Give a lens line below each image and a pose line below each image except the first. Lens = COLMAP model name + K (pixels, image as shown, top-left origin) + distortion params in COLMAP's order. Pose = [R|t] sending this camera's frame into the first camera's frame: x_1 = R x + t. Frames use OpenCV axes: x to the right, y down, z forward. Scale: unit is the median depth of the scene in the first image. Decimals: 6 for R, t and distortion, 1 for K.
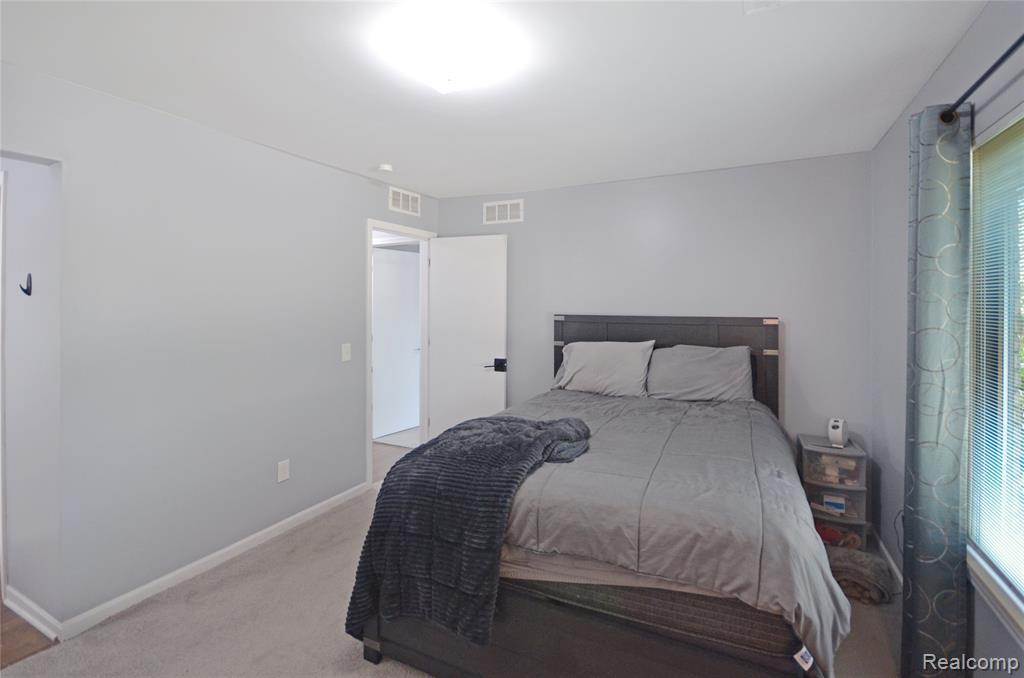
lens RADIAL K [[472.2, 0, 516.1], [0, 472.2, 288.1], [0, 0, 1]] dist [0.032670, -0.008948]
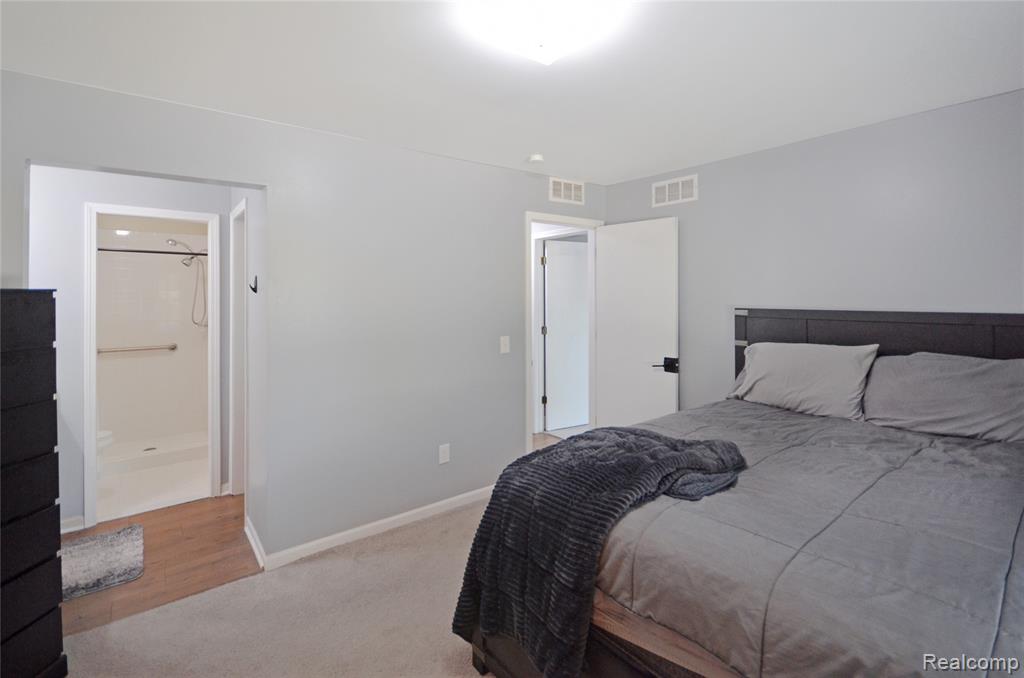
lens RADIAL K [[472.2, 0, 516.1], [0, 472.2, 288.1], [0, 0, 1]] dist [0.032670, -0.008948]
pose [[0.906398, -0.015086, -0.422156, 0.156249], [0.022895, 0.999648, 0.013435, 0.001138], [0.421805, -0.021843, 0.906424, 0.150087]]
